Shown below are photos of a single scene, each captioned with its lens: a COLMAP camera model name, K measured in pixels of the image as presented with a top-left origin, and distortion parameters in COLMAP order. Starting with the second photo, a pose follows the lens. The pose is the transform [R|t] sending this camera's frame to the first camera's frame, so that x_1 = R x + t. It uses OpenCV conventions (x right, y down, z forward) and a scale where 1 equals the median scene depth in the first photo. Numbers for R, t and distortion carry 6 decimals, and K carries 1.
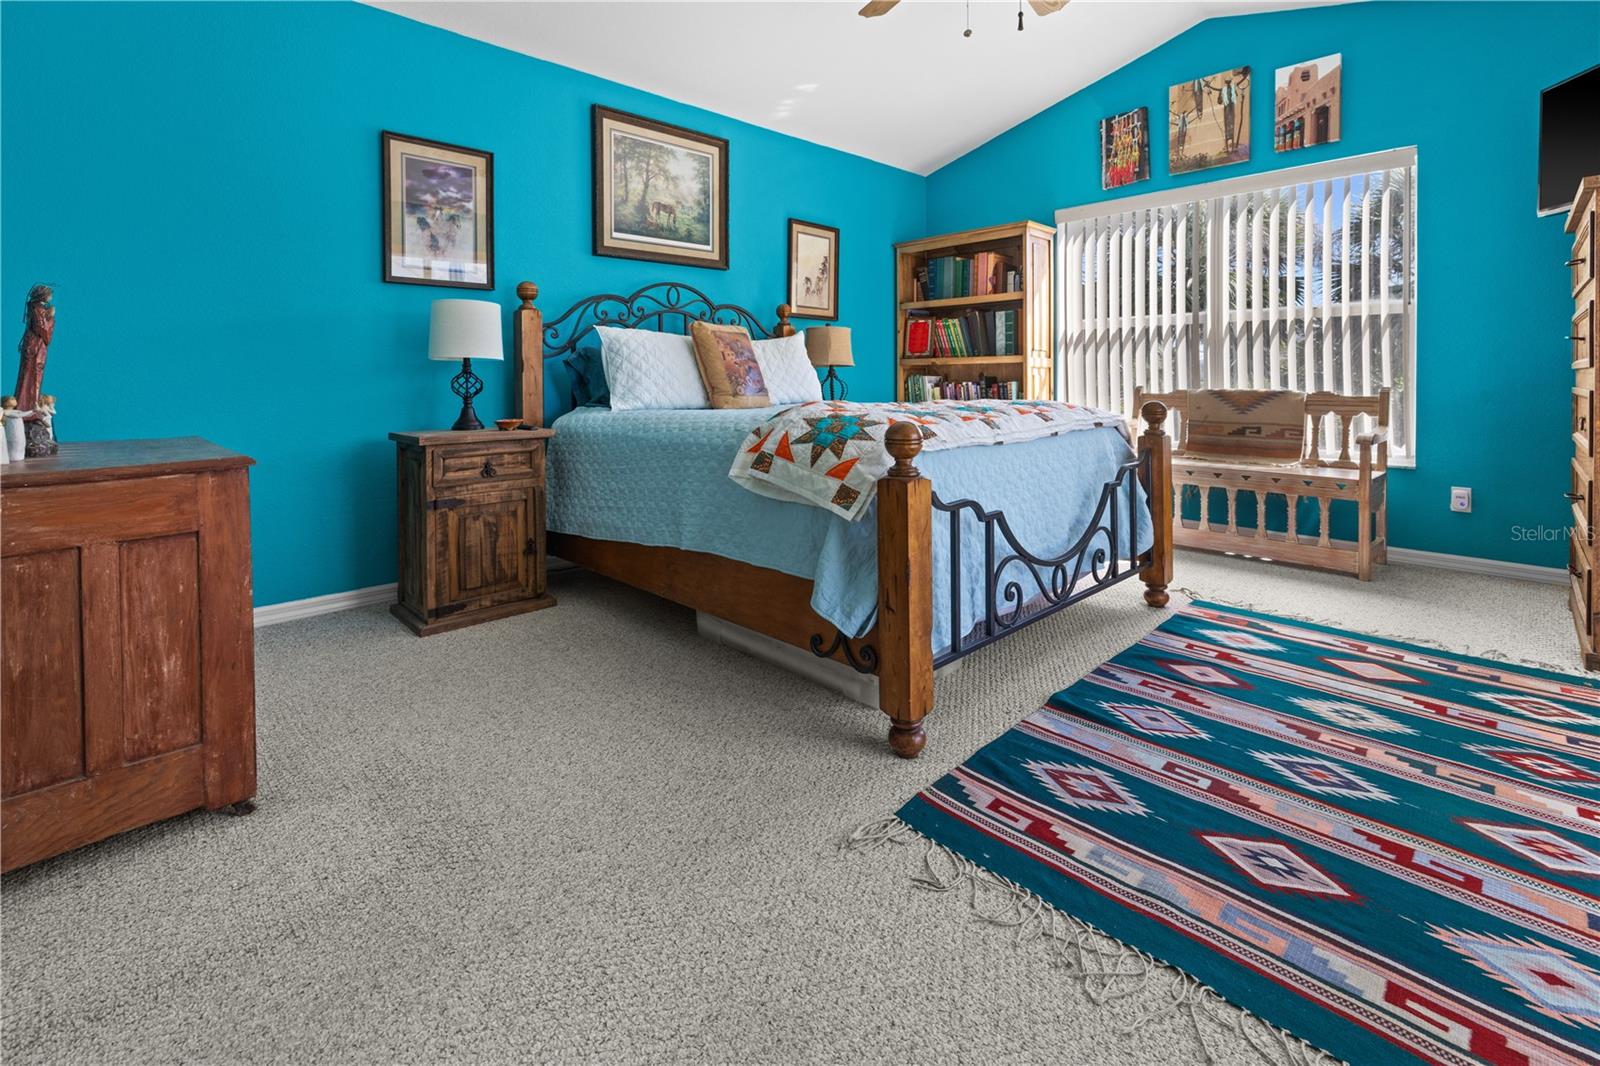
lens RADIAL K [[697.6, 0, 798.0], [0, 697.6, 451.2], [0, 0, 1]] dist [0.000546, 0.000288]
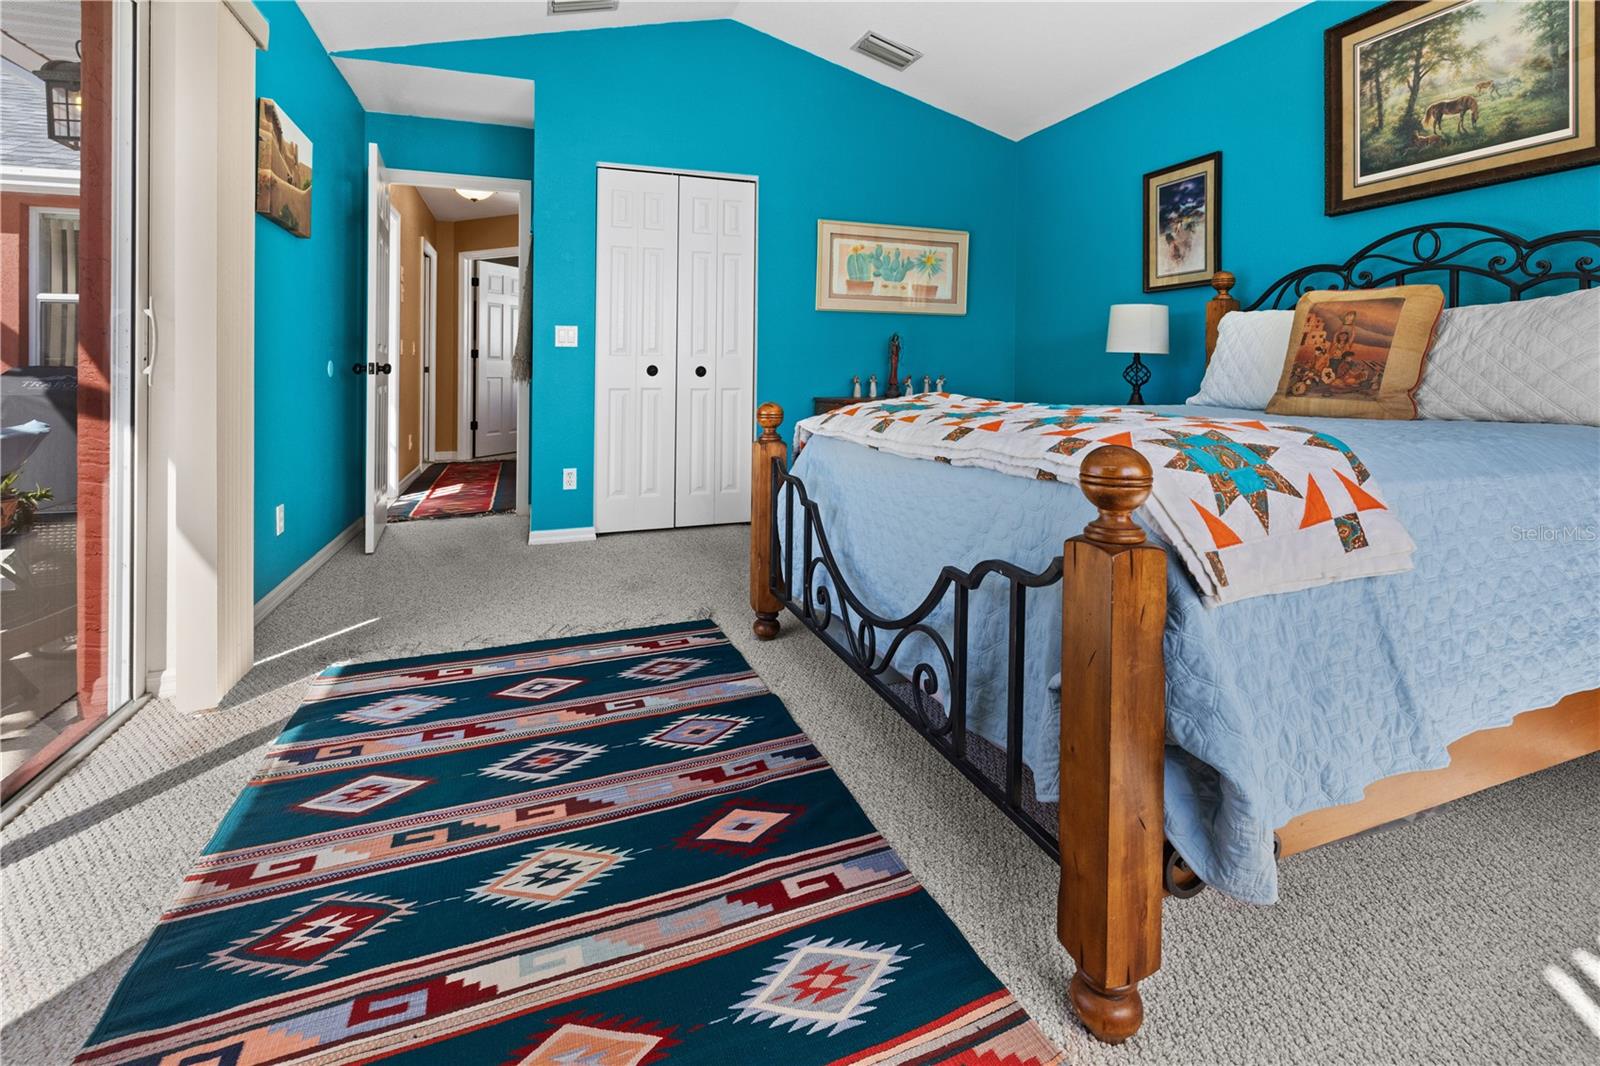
lens RADIAL K [[697.6, 0, 798.0], [0, 697.6, 451.2], [0, 0, 1]] dist [0.000546, 0.000288]
pose [[-0.374651, 0.109732, -0.920649, 0.809241], [-0.103382, 0.981835, 0.159096, -0.094677], [0.921384, 0.154784, -0.356501, 0.884514]]
